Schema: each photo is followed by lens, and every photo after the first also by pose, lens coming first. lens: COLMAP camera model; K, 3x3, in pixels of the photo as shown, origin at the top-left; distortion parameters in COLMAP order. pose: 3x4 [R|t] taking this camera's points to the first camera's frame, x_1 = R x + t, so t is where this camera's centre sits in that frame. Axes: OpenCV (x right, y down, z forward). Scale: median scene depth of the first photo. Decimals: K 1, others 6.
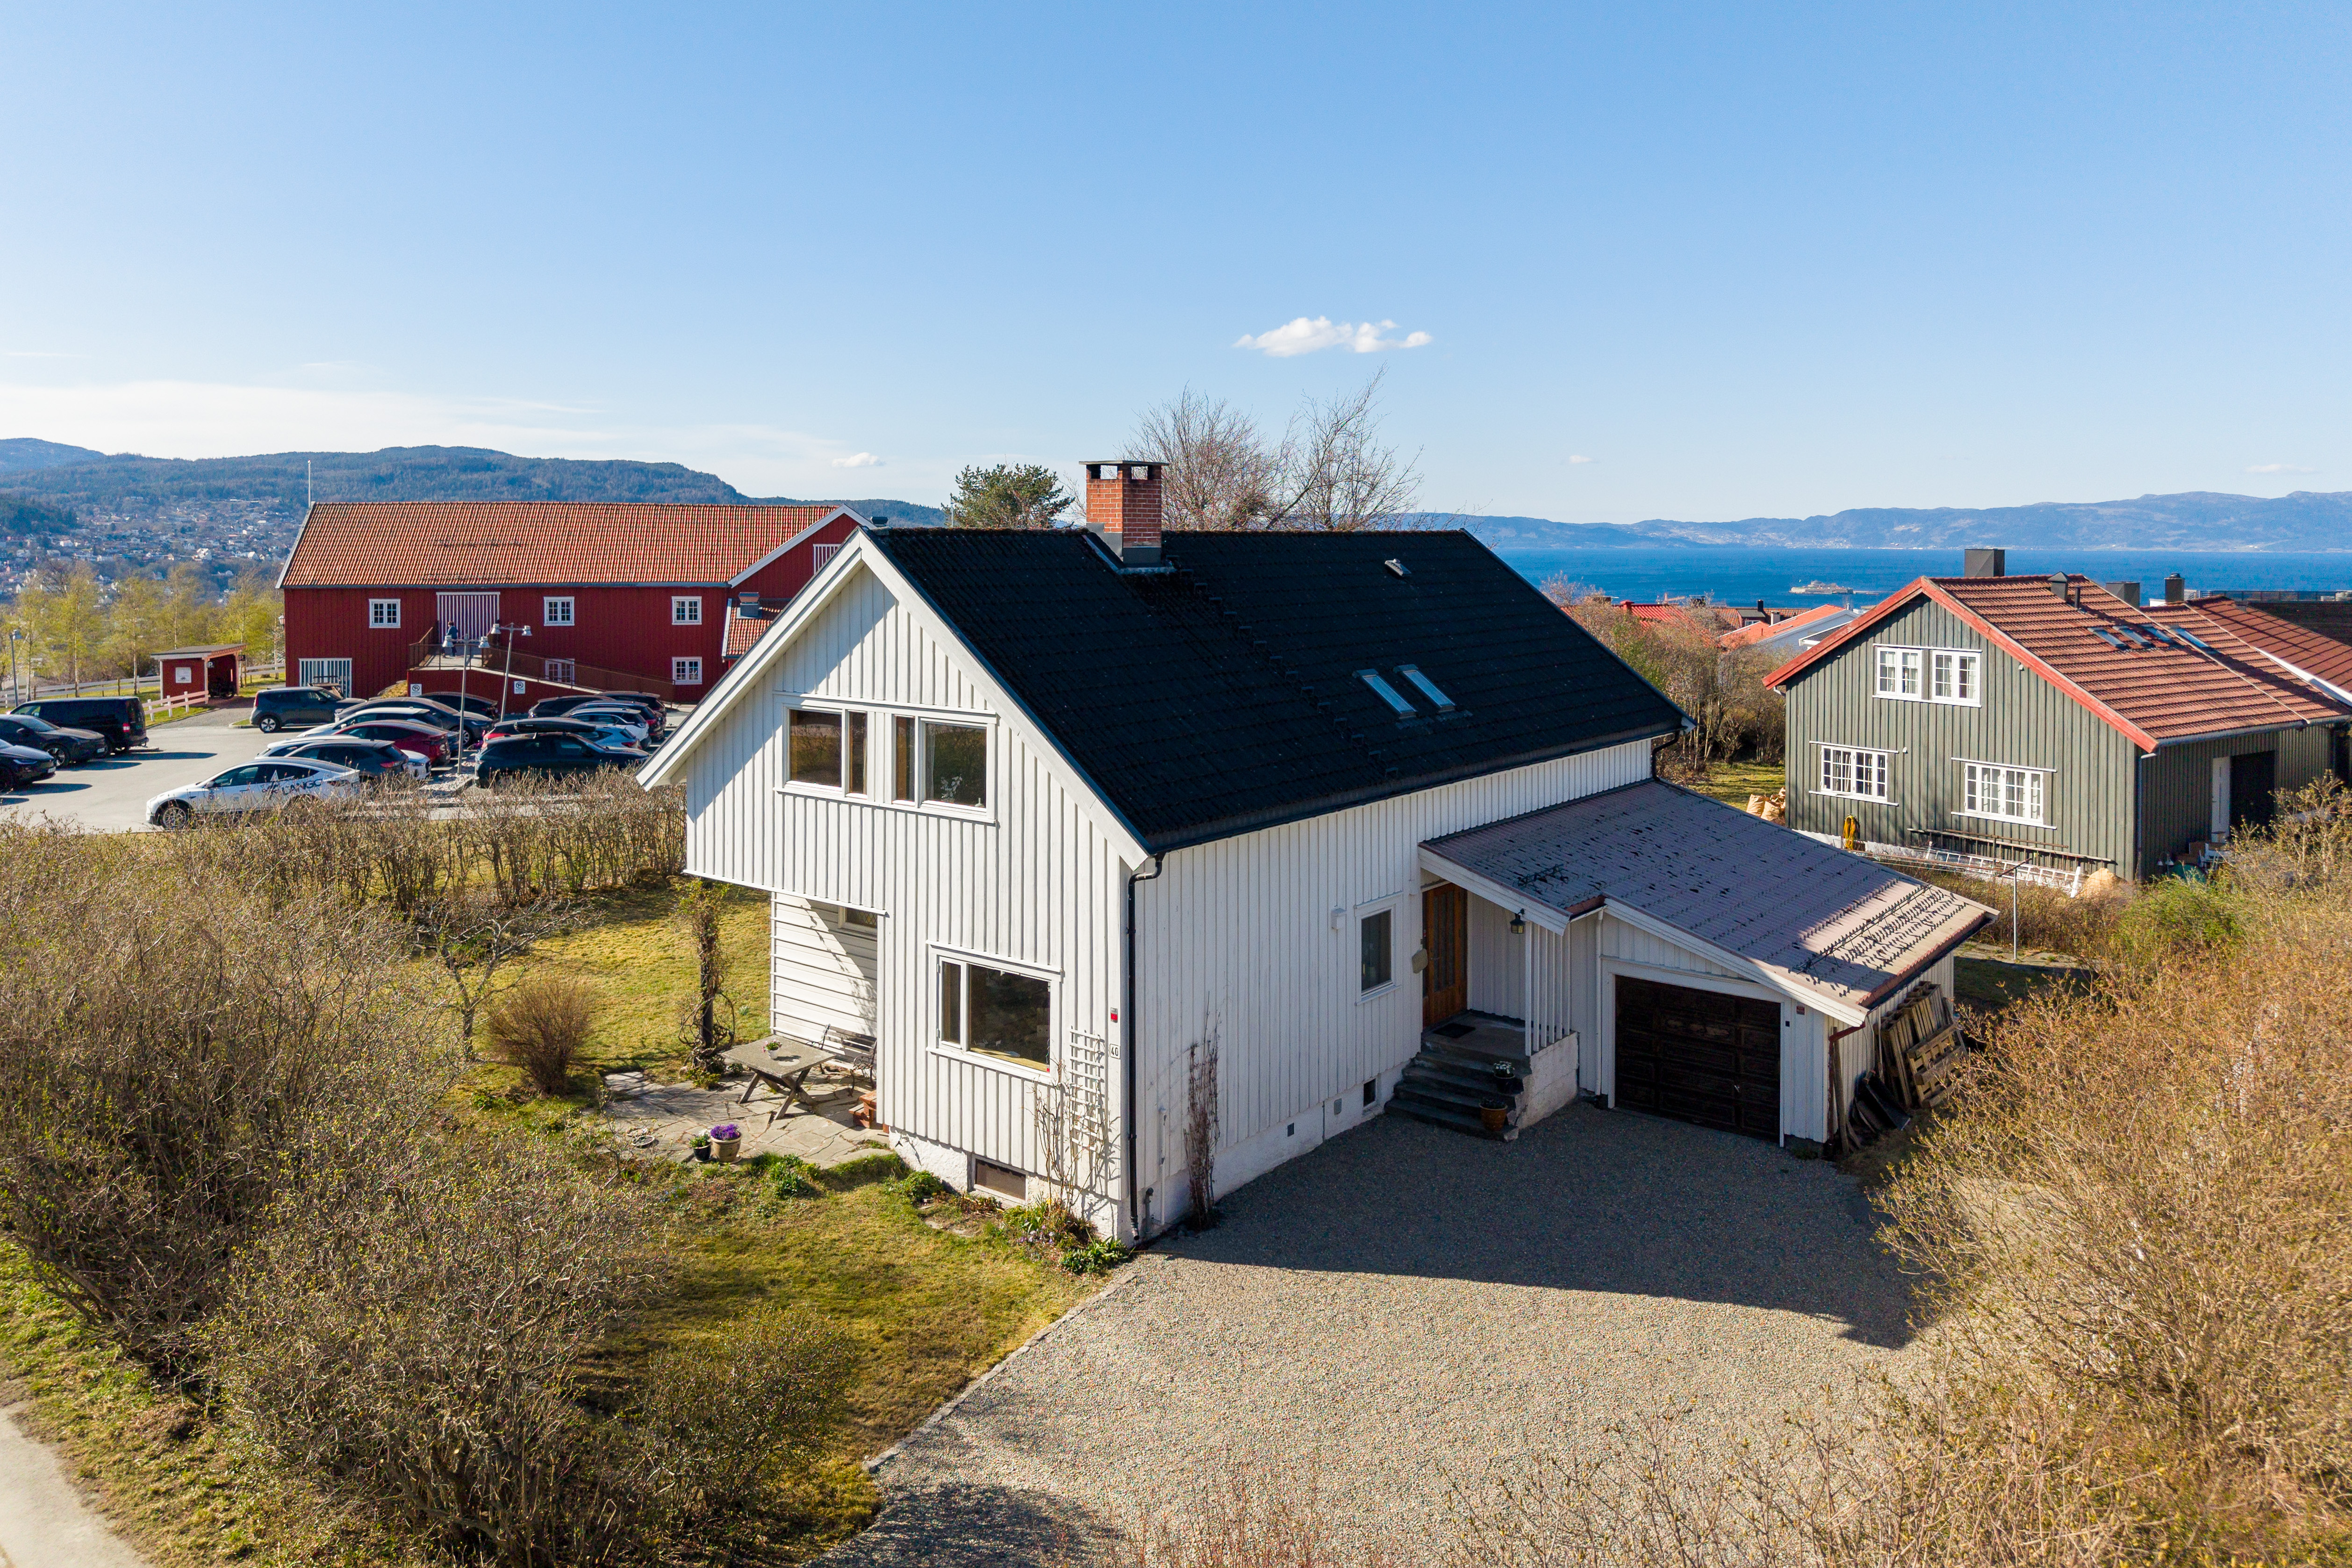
lens RADIAL K [[1670.6, 0, 1179.7], [0, 1670.6, 558.2], [0, 0, 1]] dist [0.036642, -0.053252]
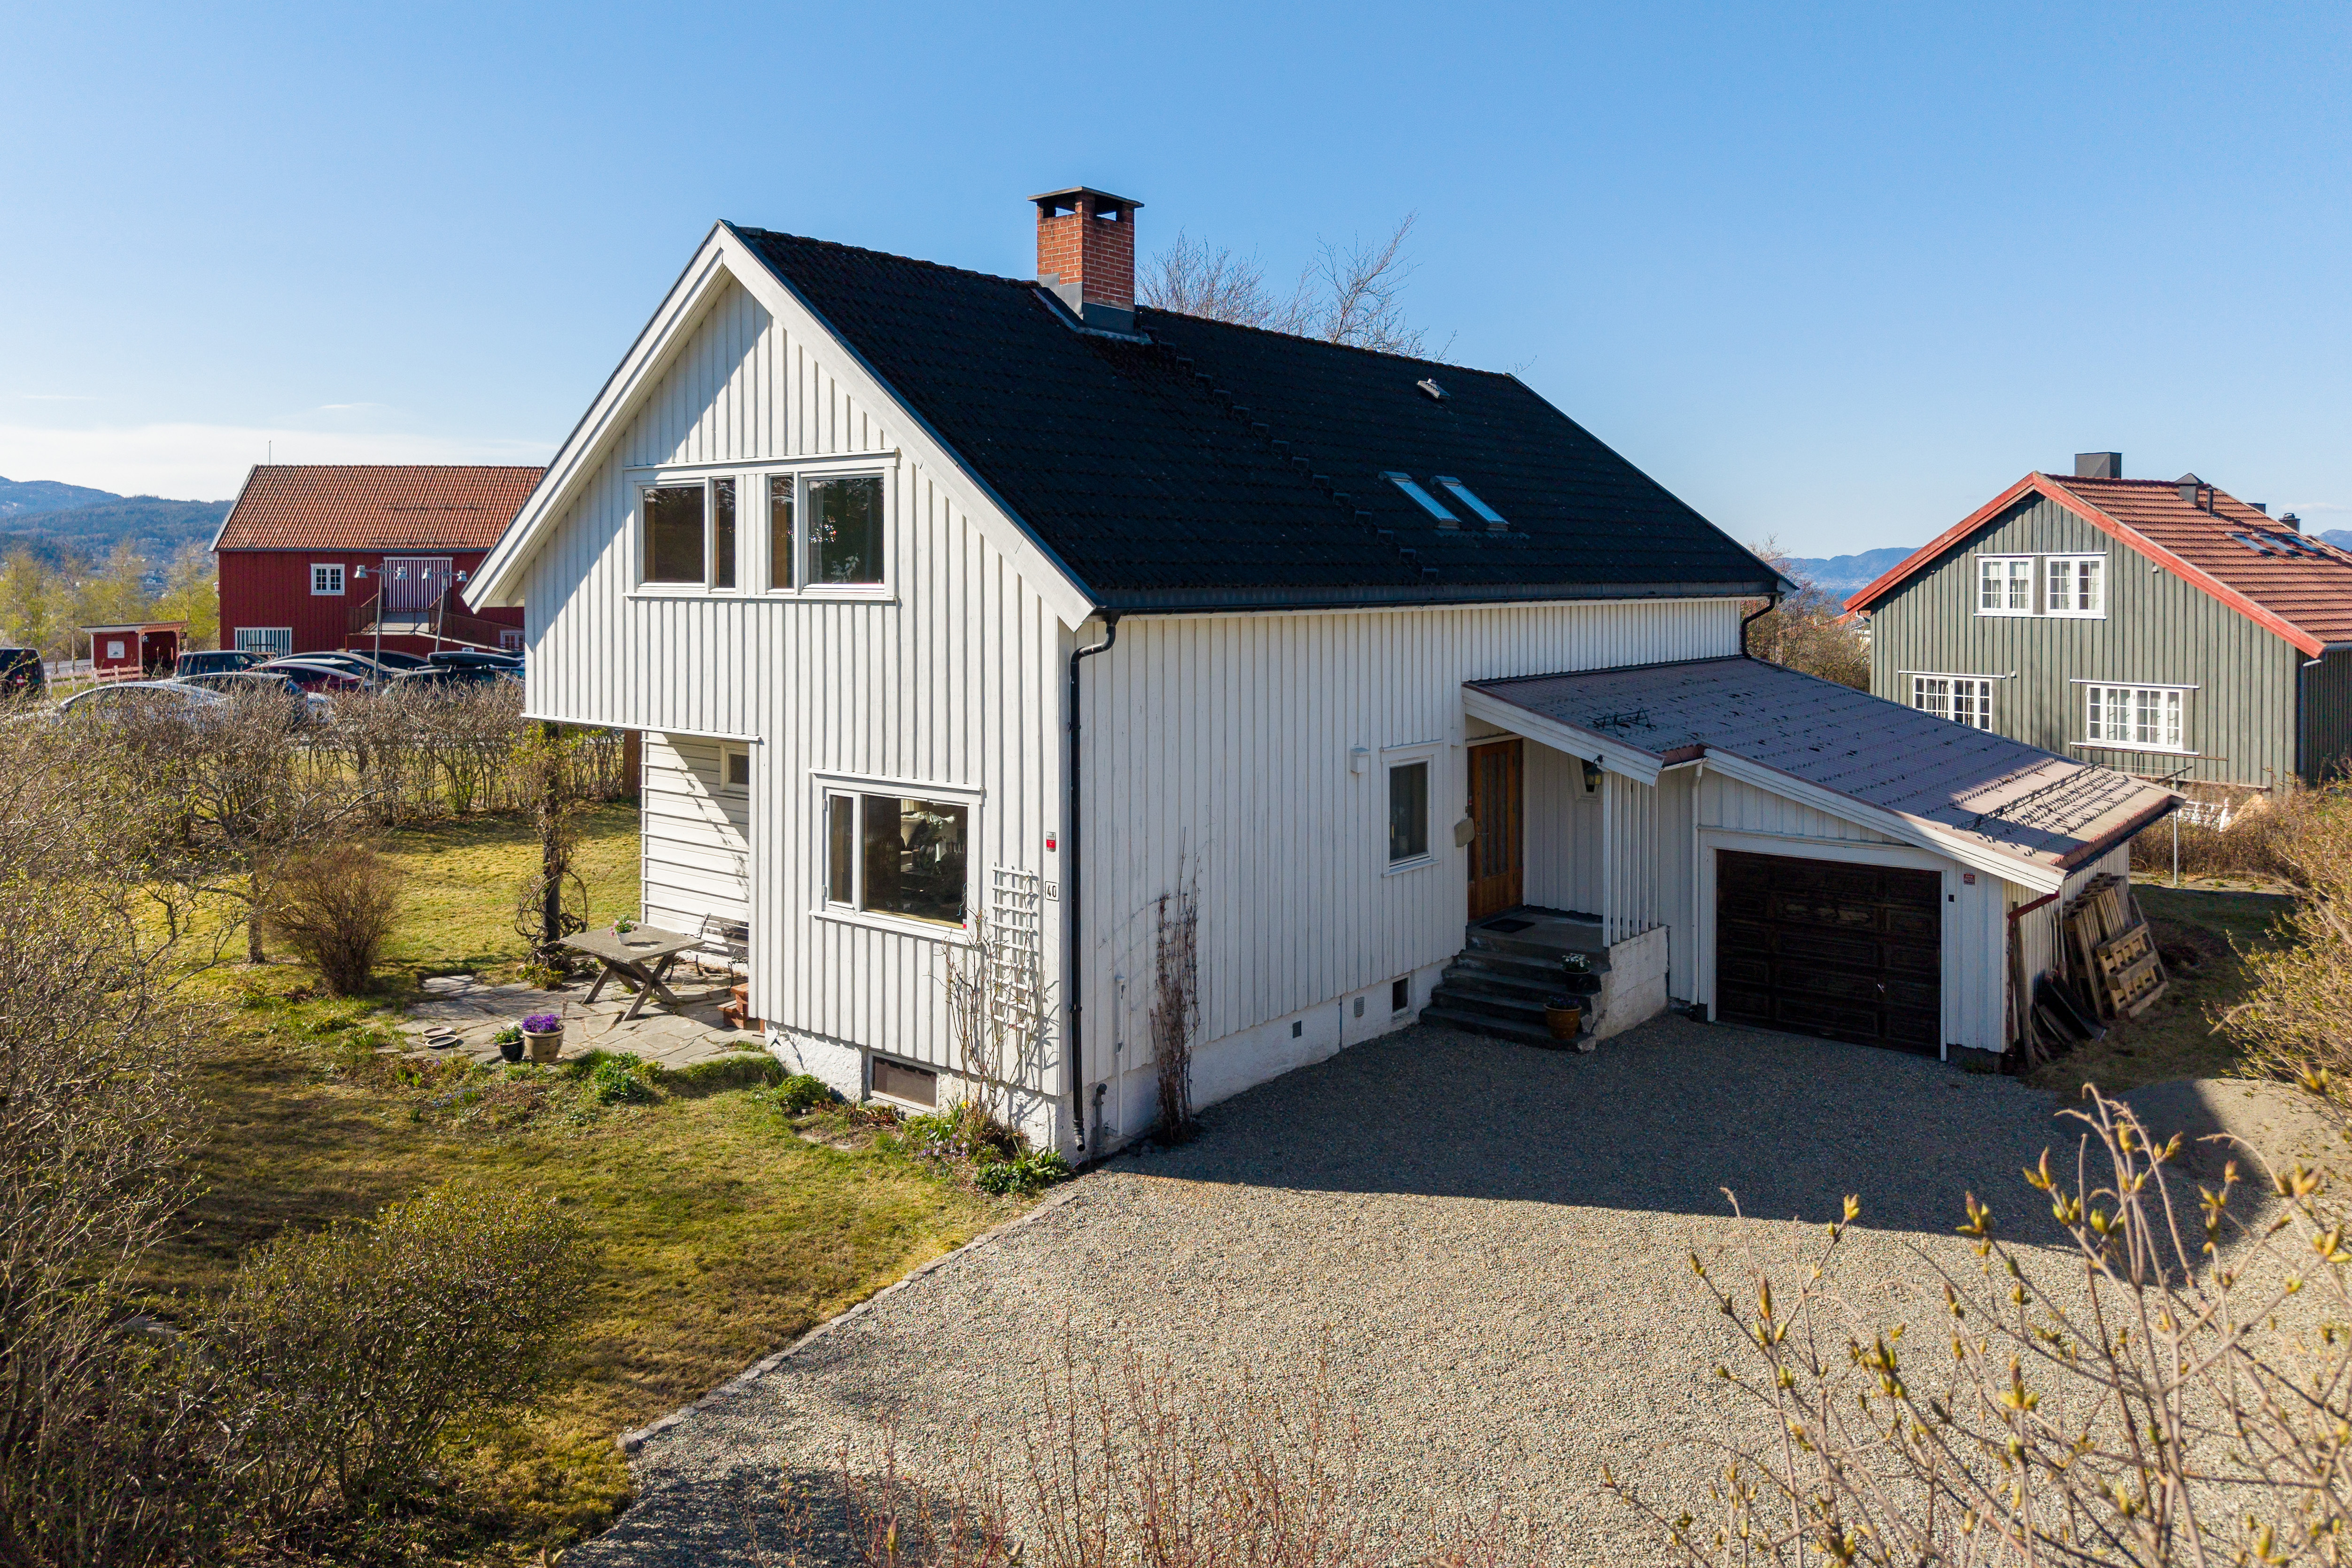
lens RADIAL K [[1681.0, 0, 1176.8], [0, 1681.0, 595.9], [0, 0, 1]] dist [0.034436, -0.047324]
pose [[0.999928, -0.001321, -0.011932, 0.021258], [0.001290, 0.999996, -0.002608, 0.146492], [0.011936, 0.002592, 0.999925, 0.238065]]
